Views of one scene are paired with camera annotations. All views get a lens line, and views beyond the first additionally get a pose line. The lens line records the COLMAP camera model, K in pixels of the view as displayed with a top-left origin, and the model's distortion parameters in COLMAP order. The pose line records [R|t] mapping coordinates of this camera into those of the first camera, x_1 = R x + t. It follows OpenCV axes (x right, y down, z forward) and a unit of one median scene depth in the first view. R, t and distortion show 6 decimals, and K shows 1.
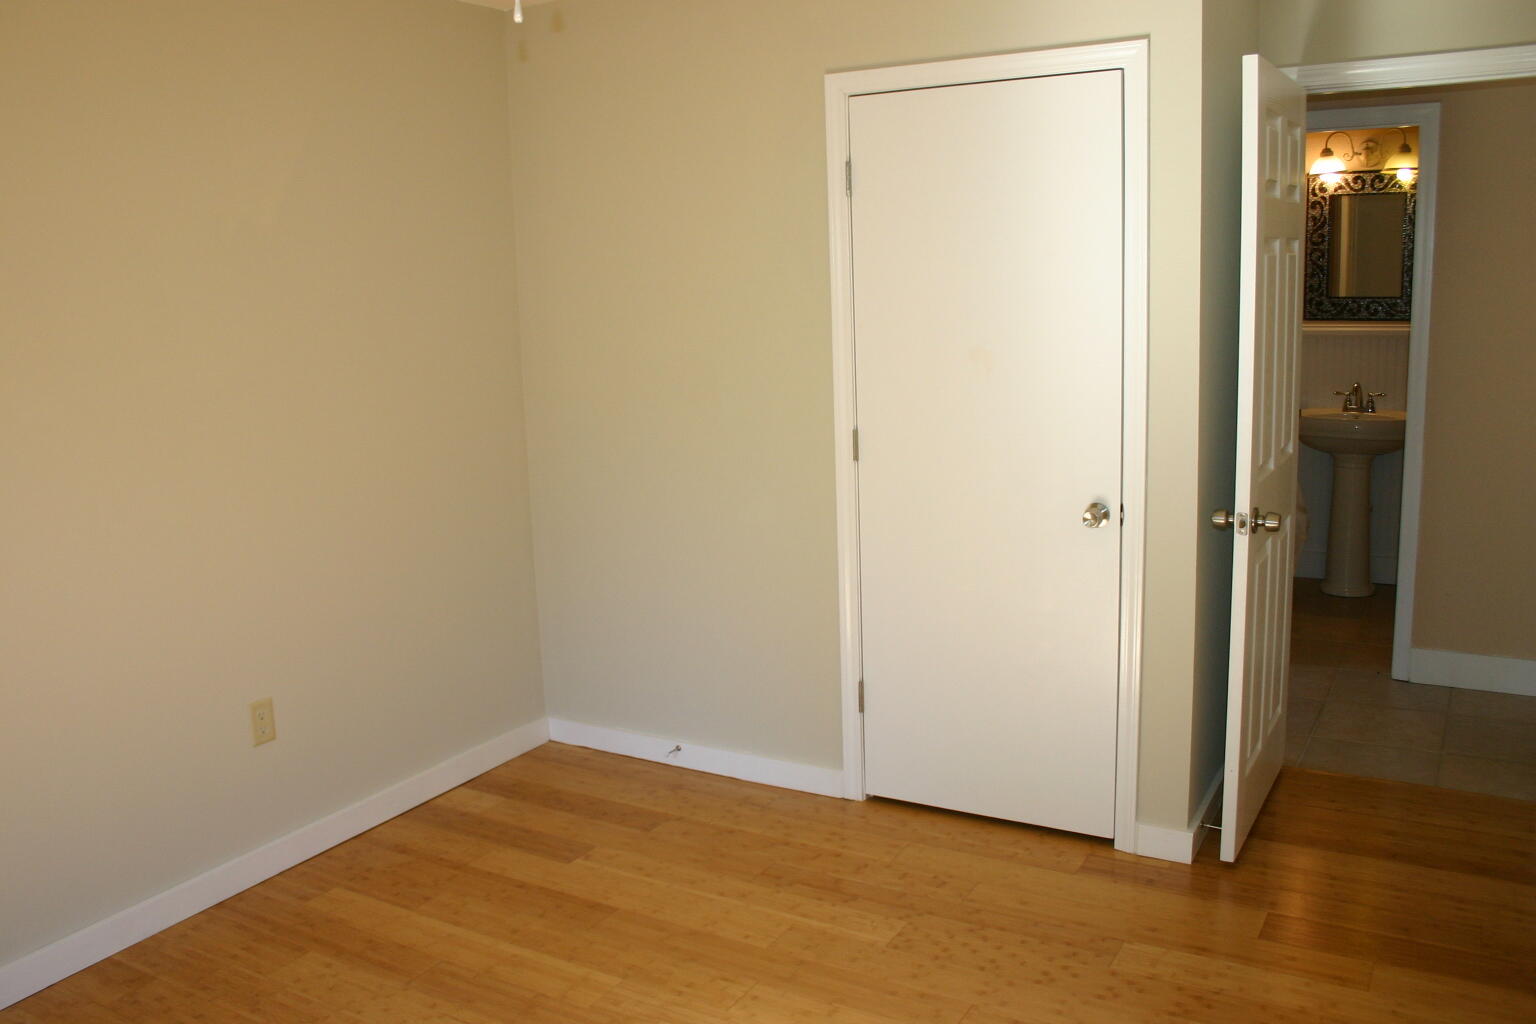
lens RADIAL K [[1240.8, 0, 768.0], [0, 1240.8, 512.0], [0, 0, 1]] dist [-0.164266, 0.146900]
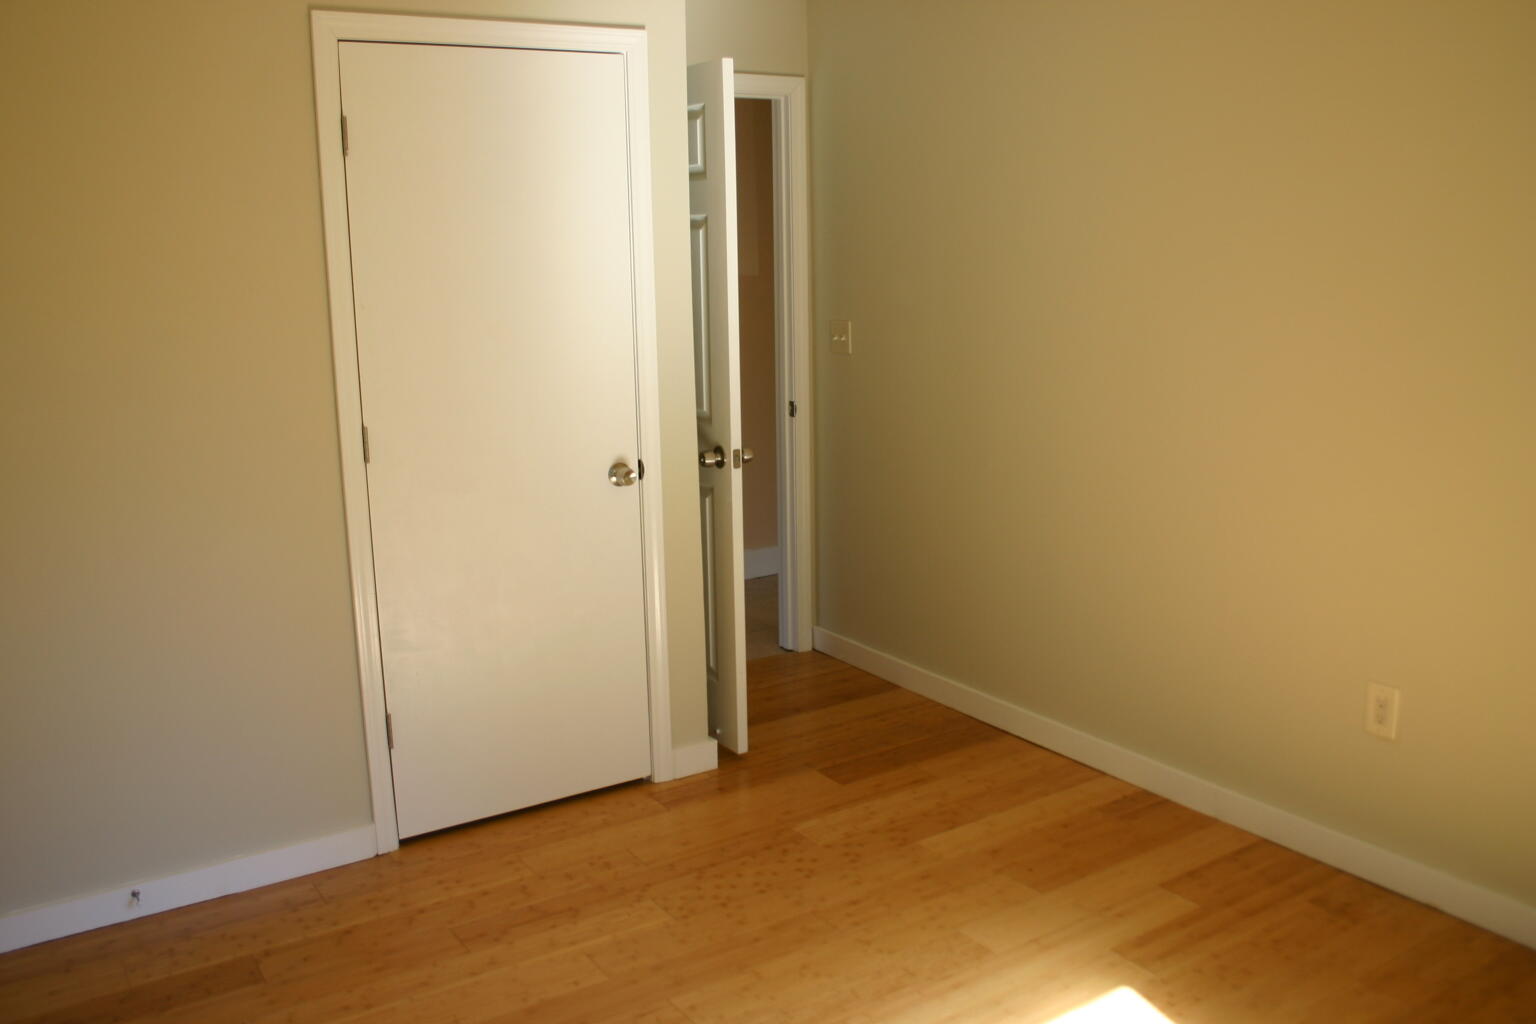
lens RADIAL K [[1280.1, 0, 768.0], [0, 1280.1, 512.0], [0, 0, 1]] dist [-0.153632, 0.126043]
pose [[0.460538, -0.162285, 0.872679, -0.616366], [0.170118, 0.981057, 0.092663, -0.044870], [-0.871186, 0.105783, 0.479422, 0.355413]]
